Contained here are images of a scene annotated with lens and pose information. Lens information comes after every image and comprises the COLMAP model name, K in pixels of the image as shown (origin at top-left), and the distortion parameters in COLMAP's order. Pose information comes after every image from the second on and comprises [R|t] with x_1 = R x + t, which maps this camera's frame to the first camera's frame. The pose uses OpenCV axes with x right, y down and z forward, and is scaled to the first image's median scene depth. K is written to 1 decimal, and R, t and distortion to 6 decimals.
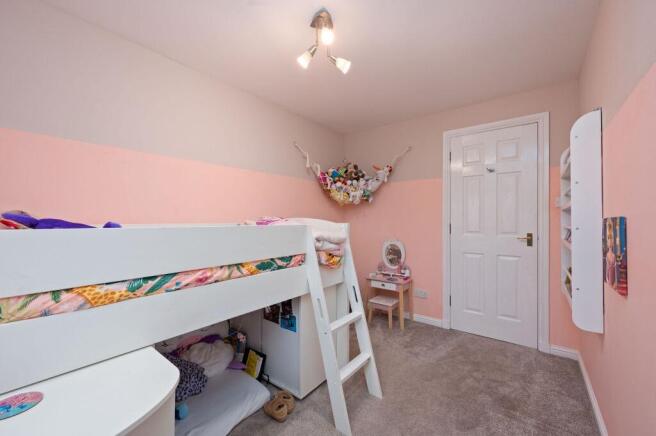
lens RADIAL K [[266.1, 0, 329.9], [0, 266.1, 216.9], [0, 0, 1]] dist [0.008048, -0.000871]
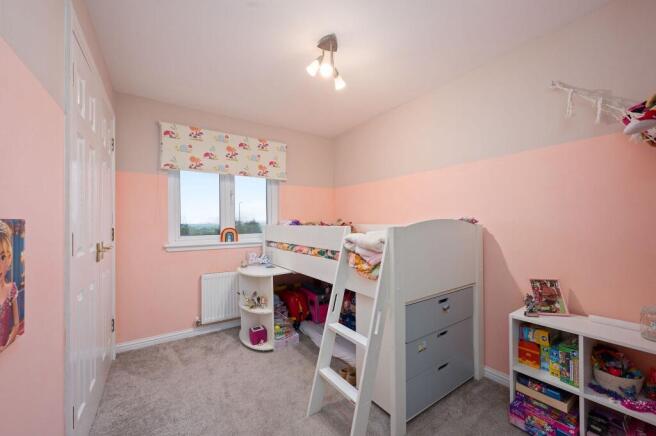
lens RADIAL K [[266.1, 0, 328.4], [0, 266.1, 219.5], [0, 0, 1]] dist [0.008048, -0.000871]
pose [[-0.301154, -0.010822, -0.953514, 1.125447], [0.009173, 0.999856, -0.014245, 0.015179], [0.953532, -0.013036, -0.301011, 1.415968]]
